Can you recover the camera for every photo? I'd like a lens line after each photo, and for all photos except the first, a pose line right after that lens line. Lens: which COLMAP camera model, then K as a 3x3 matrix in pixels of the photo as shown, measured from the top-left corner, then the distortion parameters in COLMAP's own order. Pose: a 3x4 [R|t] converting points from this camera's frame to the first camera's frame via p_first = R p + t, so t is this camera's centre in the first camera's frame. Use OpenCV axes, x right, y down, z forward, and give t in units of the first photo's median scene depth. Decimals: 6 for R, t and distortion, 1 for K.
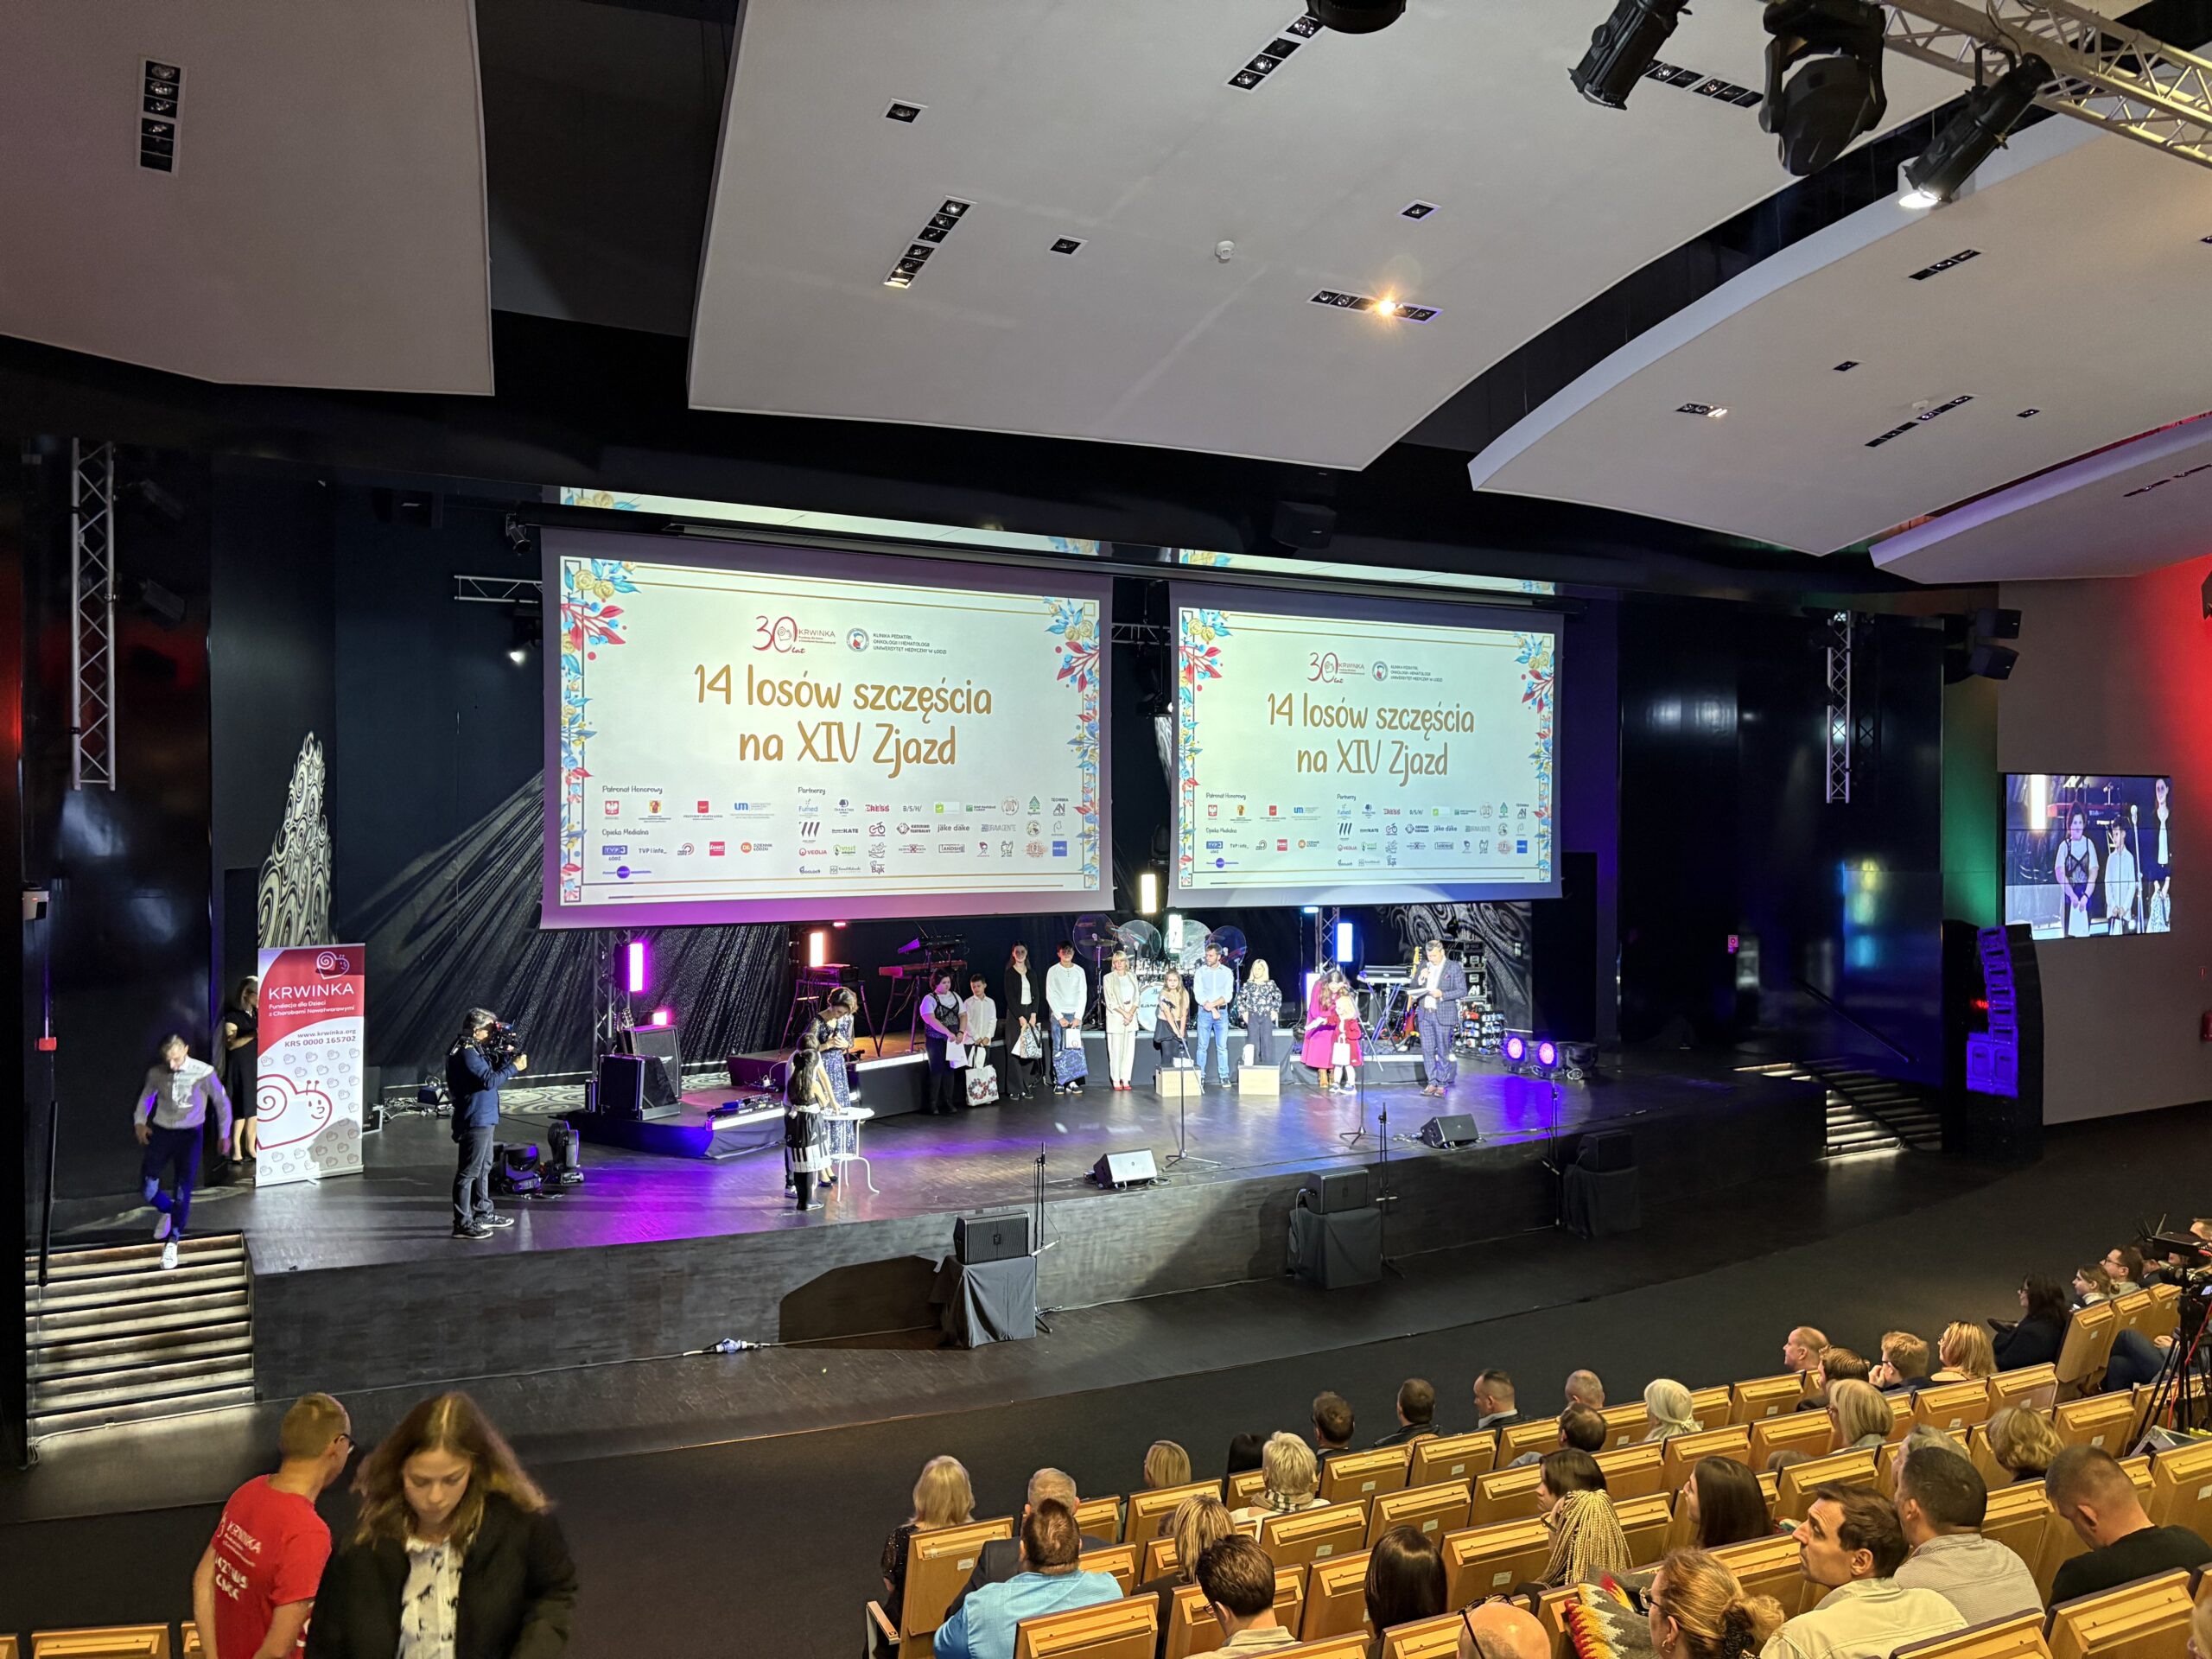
lens RADIAL K [[1686.3, 0, 1108.7], [0, 1686.3, 833.0], [0, 0, 1]] dist [0.061863, -0.018631]
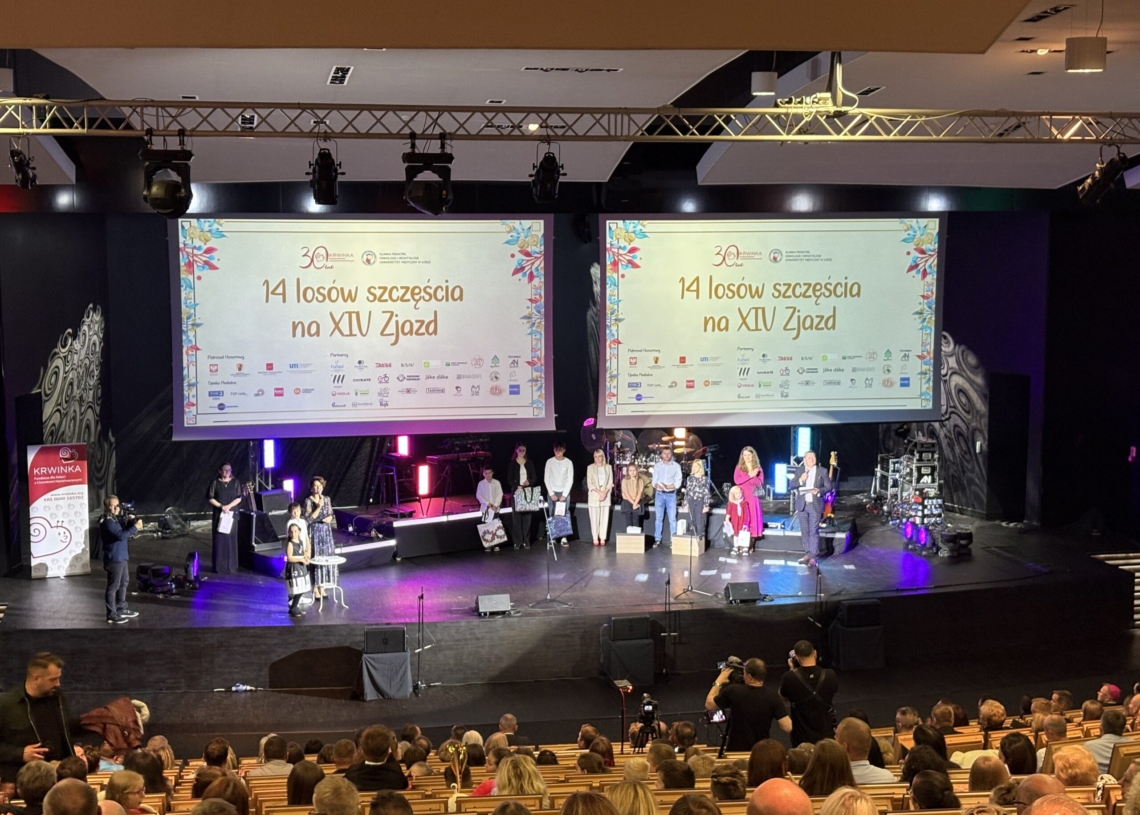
lens RADIAL K [[1784.6, 0, 569.0], [0, 1784.6, 403.6], [0, 0, 1]] dist [0.141802, 0.000000]
pose [[0.951725, 0.036929, -0.304721, 0.540524], [-0.003052, 0.993826, 0.110909, -0.166133], [0.306935, -0.104624, 0.945962, -0.525408]]
